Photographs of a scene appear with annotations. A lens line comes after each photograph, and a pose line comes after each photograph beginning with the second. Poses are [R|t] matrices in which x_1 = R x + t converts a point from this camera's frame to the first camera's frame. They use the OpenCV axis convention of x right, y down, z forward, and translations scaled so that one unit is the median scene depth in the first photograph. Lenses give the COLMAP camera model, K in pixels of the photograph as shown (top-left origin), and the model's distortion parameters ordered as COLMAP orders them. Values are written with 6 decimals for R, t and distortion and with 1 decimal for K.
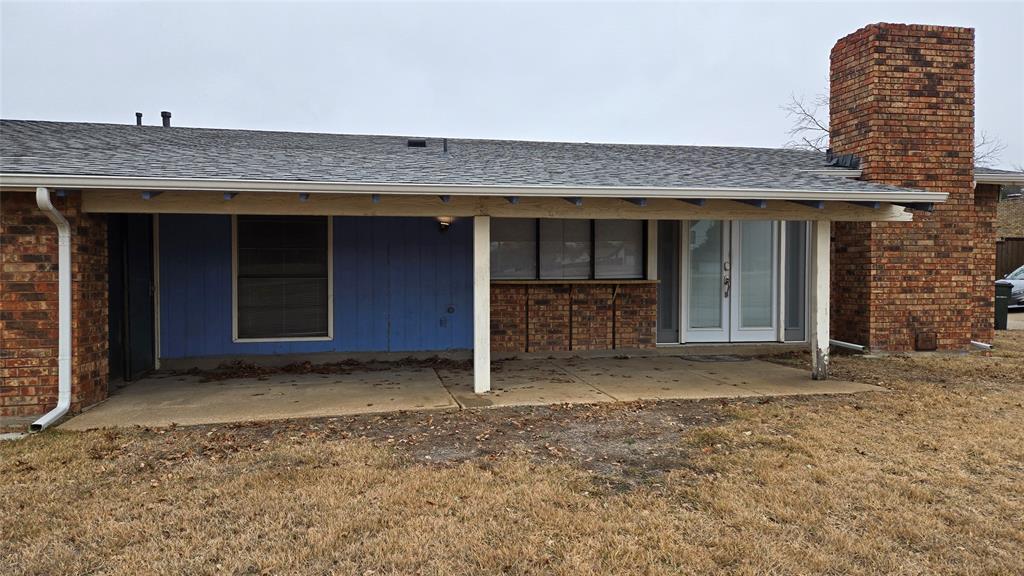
lens RADIAL K [[682.4, 0, 512.0], [0, 682.4, 288.0], [0, 0, 1]] dist [0.117736, -0.134884]
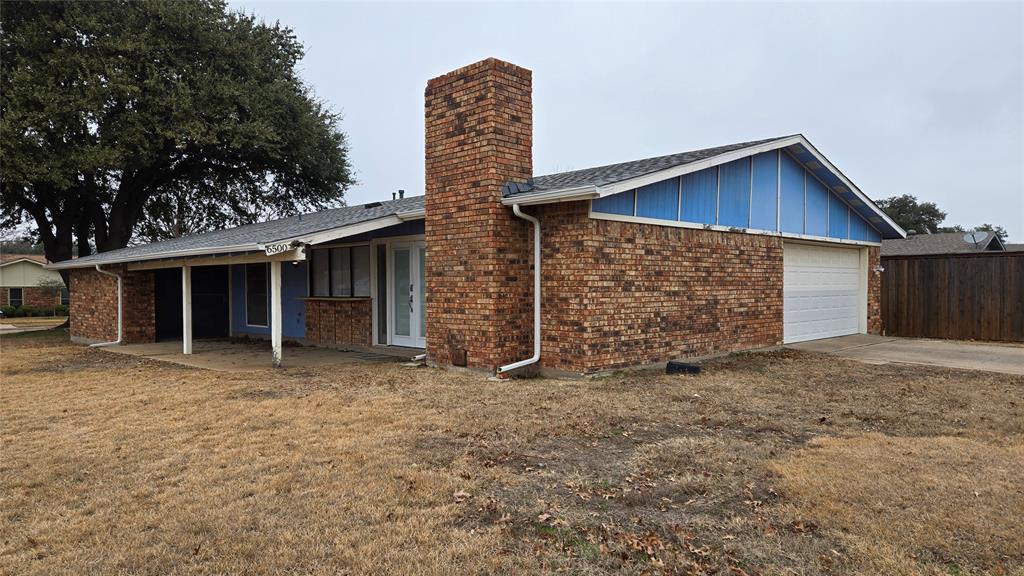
lens RADIAL K [[682.4, 0, 512.0], [0, 682.4, 288.0], [0, 0, 1]] dist [0.117736, -0.134884]
pose [[0.558204, 0.005143, -0.829688, 1.529819], [-0.006450, 0.999977, 0.001859, -0.036014], [0.829679, 0.004314, 0.558225, 0.466890]]
